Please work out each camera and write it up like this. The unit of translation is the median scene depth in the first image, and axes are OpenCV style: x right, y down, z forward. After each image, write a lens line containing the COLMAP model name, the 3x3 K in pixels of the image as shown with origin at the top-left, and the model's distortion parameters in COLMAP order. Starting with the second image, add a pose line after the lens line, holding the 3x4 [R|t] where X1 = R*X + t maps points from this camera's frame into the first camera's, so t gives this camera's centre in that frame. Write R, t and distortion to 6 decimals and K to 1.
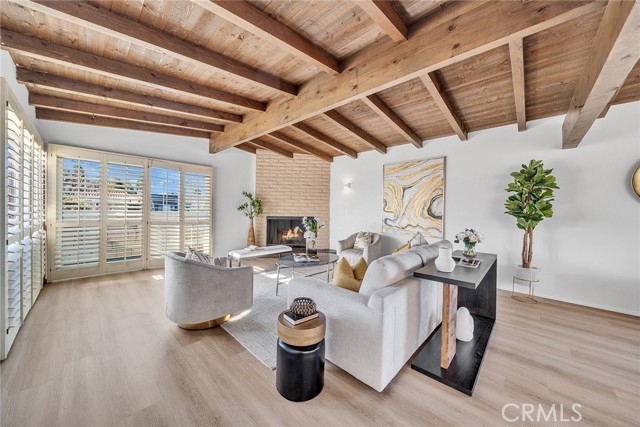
lens RADIAL K [[225.2, 0, 320.0], [0, 225.2, 213.5], [0, 0, 1]] dist [-0.000236, -0.000036]
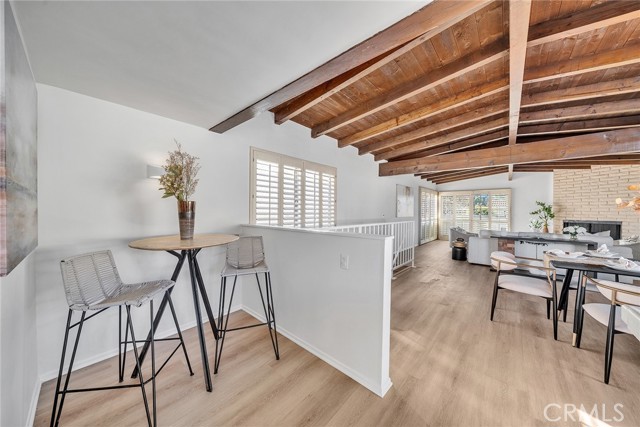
lens RADIAL K [[217.7, 0, 320.0], [0, 217.7, 213.5], [0, 0, 1]] dist [-0.001847, -0.000139]
pose [[0.052728, -0.013462, -0.998518, 1.084435], [-0.029988, 0.999437, -0.015058, 0.043226], [0.998159, 0.030737, 0.052294, -0.492520]]
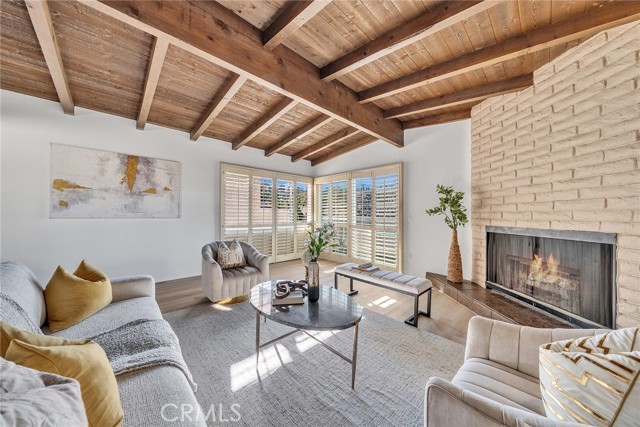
lens RADIAL K [[217.7, 0, 320.0], [0, 217.7, 213.5], [0, 0, 1]] dist [-0.001847, -0.000139]
pose [[-0.058825, -0.024141, -0.997976, 0.349468], [-0.020921, 0.999518, -0.022945, 0.003977], [0.998049, 0.019529, -0.059302, 0.783440]]
